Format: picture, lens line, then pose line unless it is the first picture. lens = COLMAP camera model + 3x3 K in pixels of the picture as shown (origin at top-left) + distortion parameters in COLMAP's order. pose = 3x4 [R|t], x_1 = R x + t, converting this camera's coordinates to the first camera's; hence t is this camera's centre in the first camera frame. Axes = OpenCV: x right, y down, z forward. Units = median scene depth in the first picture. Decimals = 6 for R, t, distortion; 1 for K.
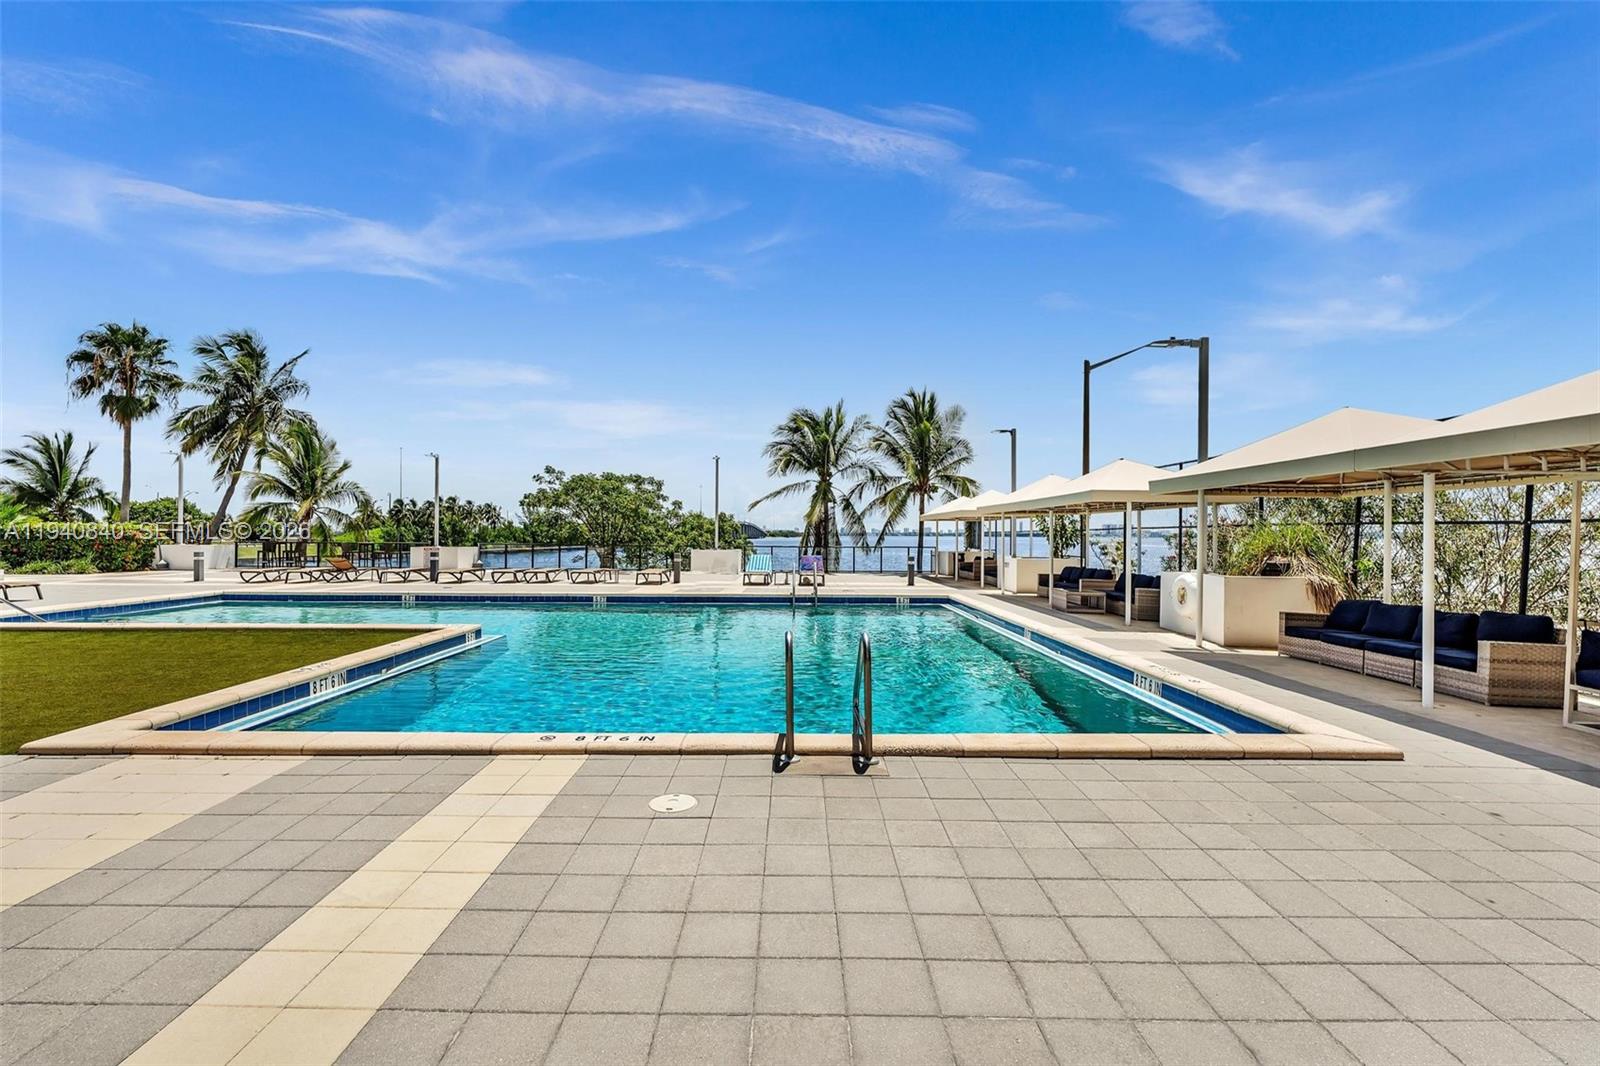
lens RADIAL K [[732.2, 0, 800.0], [0, 732.2, 533.0], [0, 0, 1]] dist [-0.002513, -0.000238]
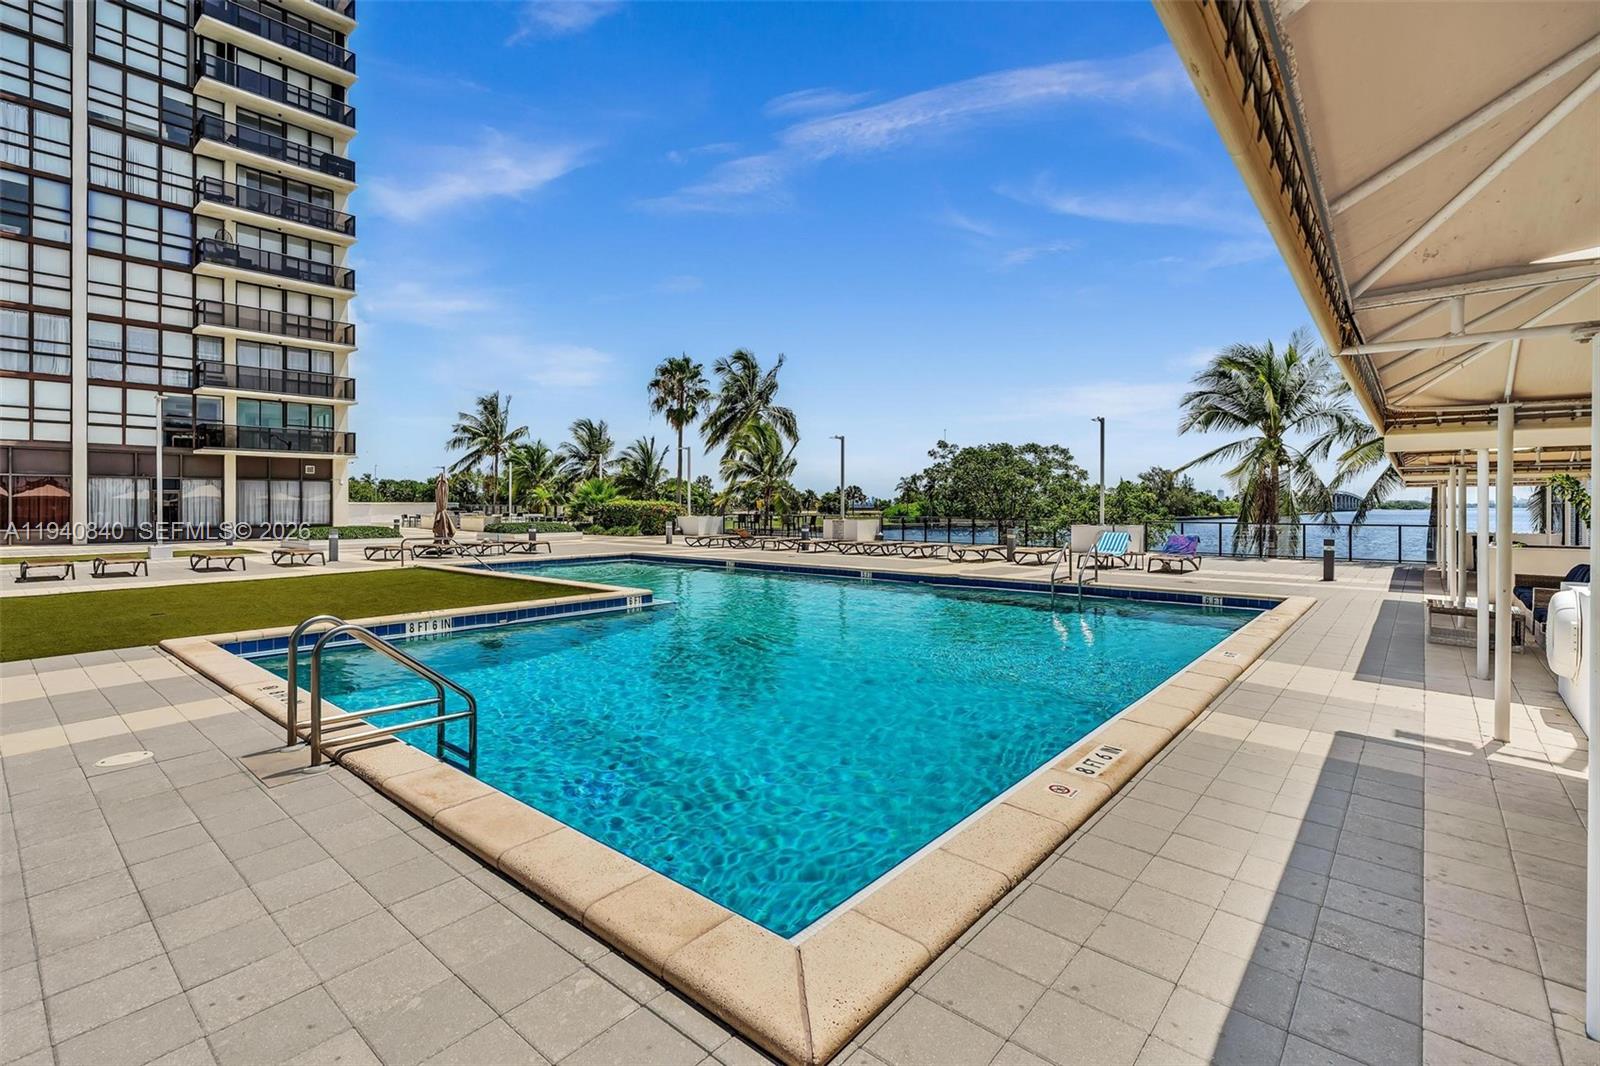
lens RADIAL K [[733.2, 0, 799.1], [0, 733.2, 499.6], [0, 0, 1]] dist [0.002699, 0.000490]
pose [[0.758271, -0.009301, -0.651873, 0.162837], [0.003992, 0.999946, -0.009624, -0.000666], [0.651927, 0.004695, 0.758267, 0.102306]]
